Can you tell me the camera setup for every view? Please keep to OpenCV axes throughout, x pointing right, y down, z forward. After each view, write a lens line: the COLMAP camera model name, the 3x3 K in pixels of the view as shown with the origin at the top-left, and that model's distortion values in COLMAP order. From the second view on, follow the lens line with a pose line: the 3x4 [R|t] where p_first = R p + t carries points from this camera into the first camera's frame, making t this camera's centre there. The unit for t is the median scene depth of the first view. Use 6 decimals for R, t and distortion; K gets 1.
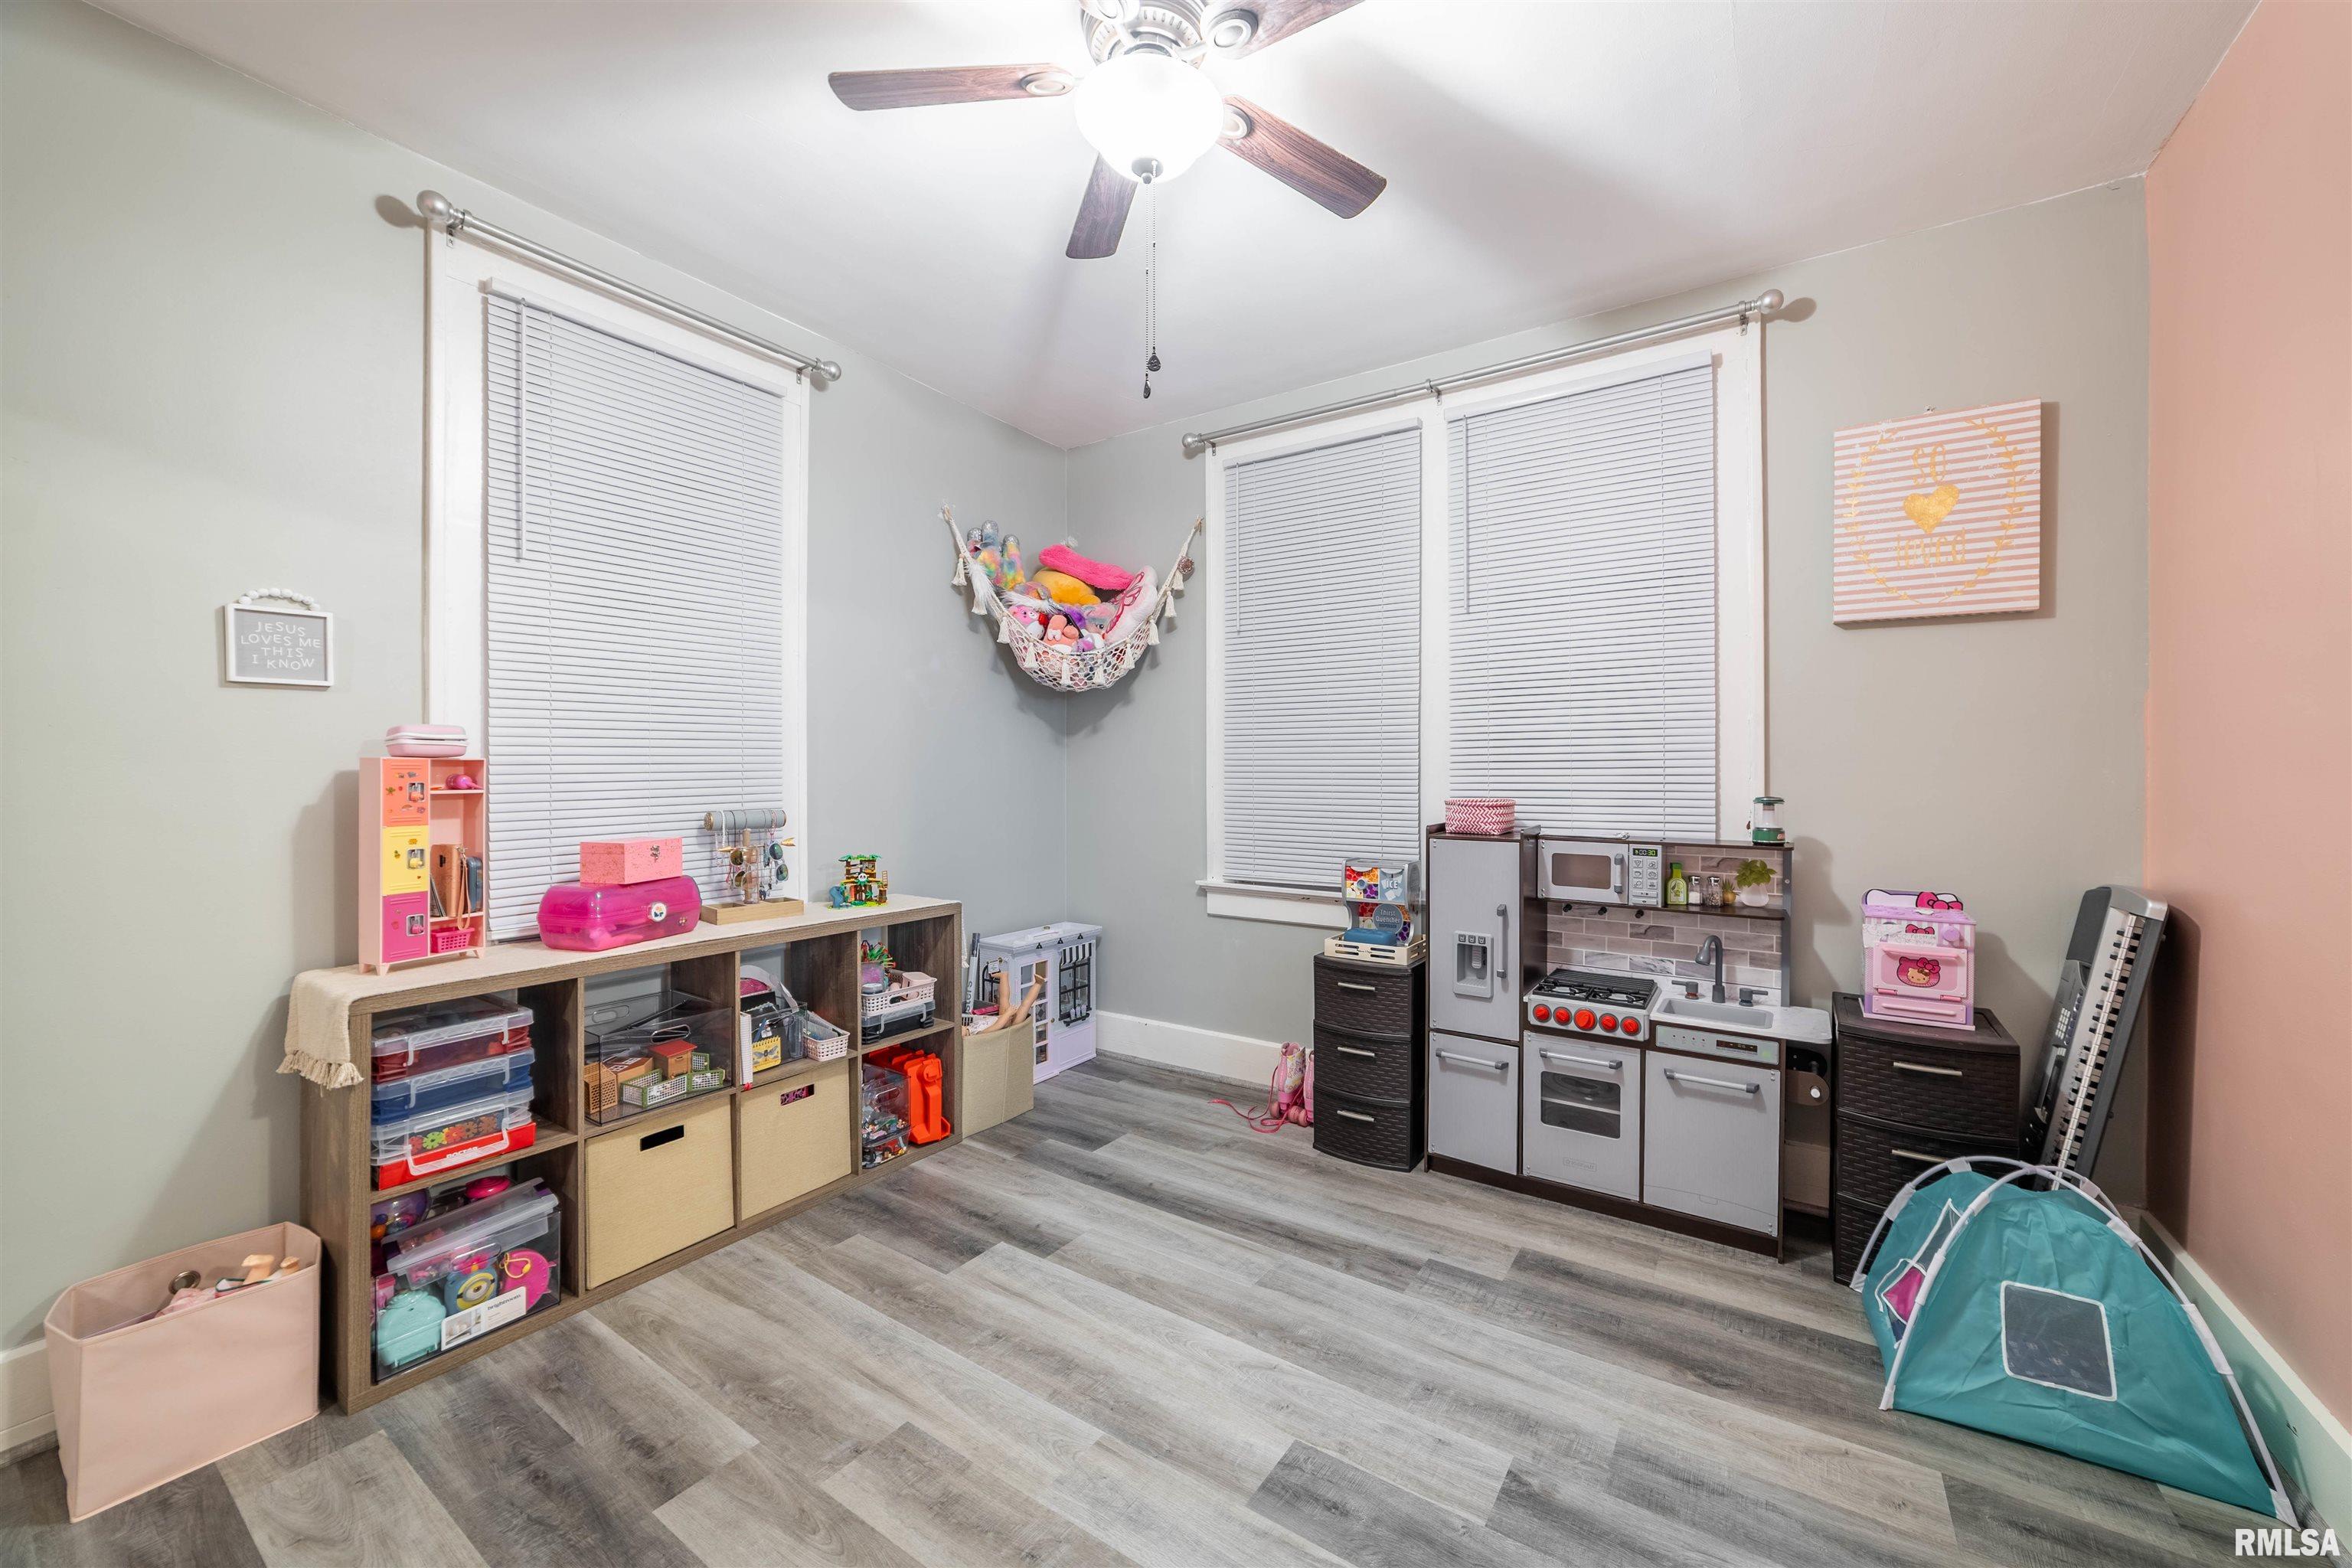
lens RADIAL K [[883.5, 0, 1183.8], [0, 883.5, 785.5], [0, 0, 1]] dist [0.001376, 0.000325]
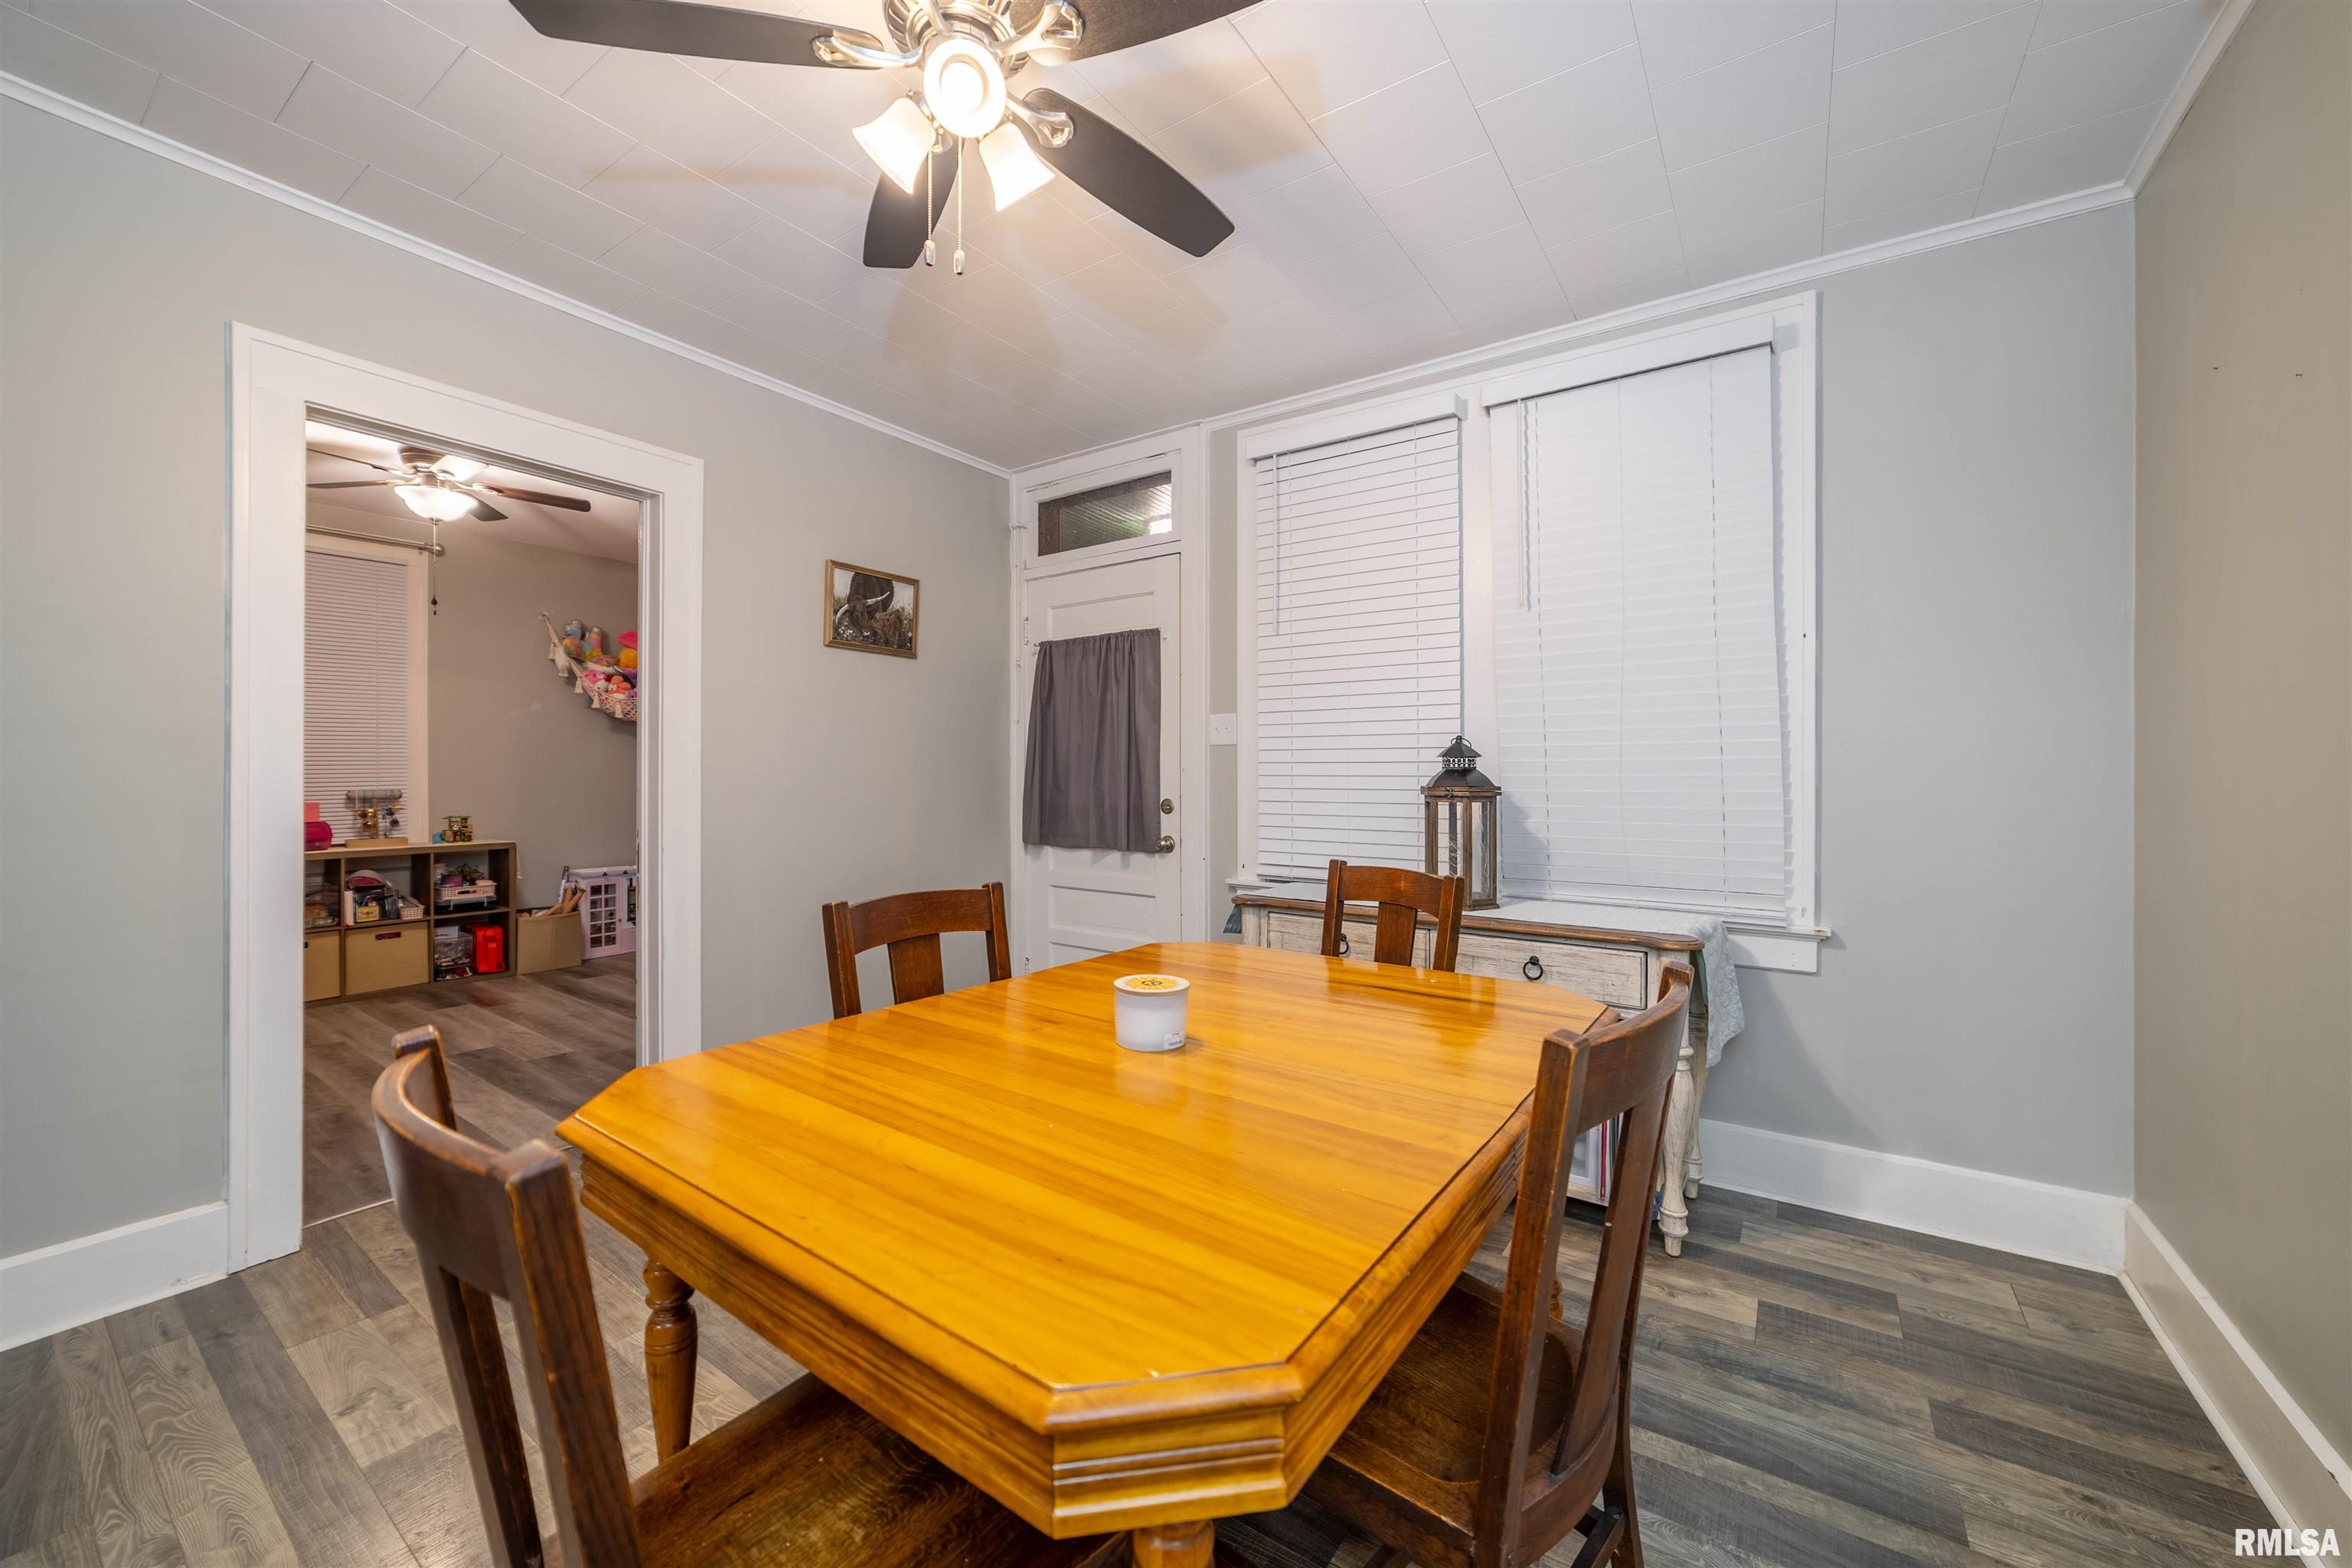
lens RADIAL K [[883.5, 0, 1182.8], [0, 883.5, 769.2], [0, 0, 1]] dist [0.001376, 0.000325]
pose [[0.999392, -0.008450, -0.033823, 1.301155], [0.007899, 0.999834, -0.016397, 0.027905], [0.033956, 0.016120, 0.999293, -0.838681]]
